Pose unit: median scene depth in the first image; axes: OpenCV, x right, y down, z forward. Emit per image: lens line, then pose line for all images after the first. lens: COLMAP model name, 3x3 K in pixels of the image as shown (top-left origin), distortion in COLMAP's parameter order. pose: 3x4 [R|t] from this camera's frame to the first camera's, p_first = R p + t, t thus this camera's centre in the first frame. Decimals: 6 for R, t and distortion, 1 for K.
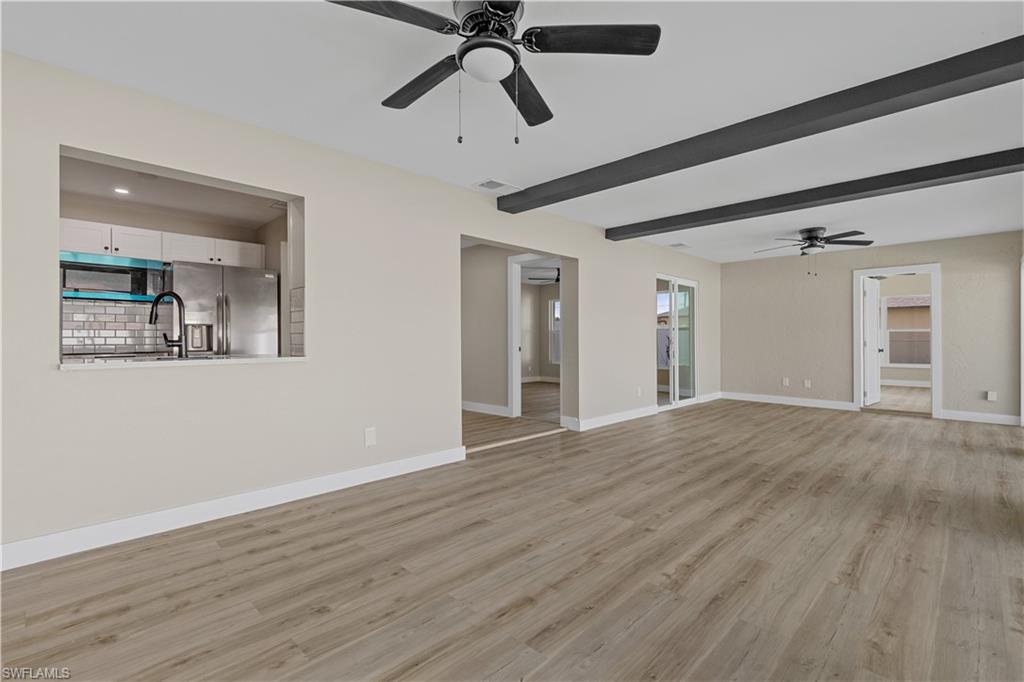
lens RADIAL K [[463.9, 0, 514.2], [0, 463.9, 338.4], [0, 0, 1]] dist [0.004639, 0.000980]
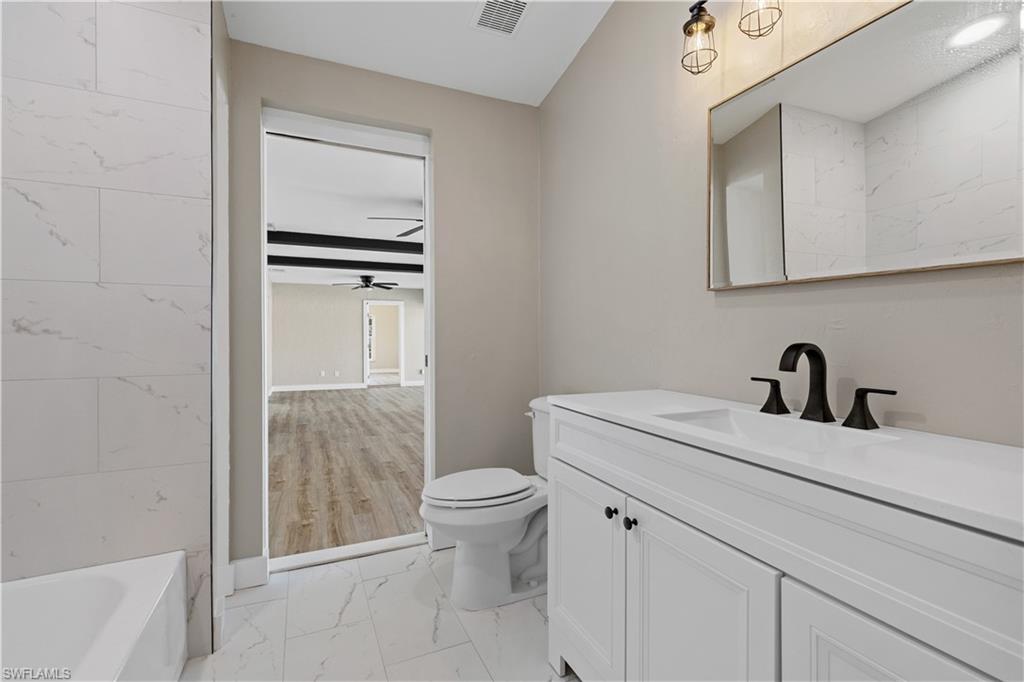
lens RADIAL K [[463.9, 0, 515.0], [0, 463.9, 340.3], [0, 0, 1]] dist [0.004639, 0.000980]
pose [[0.368725, 0.000699, 0.929538, -1.691298], [0.003066, 0.999993, -0.001968, -0.012017], [-0.929533, 0.003575, 0.368720, -0.208428]]
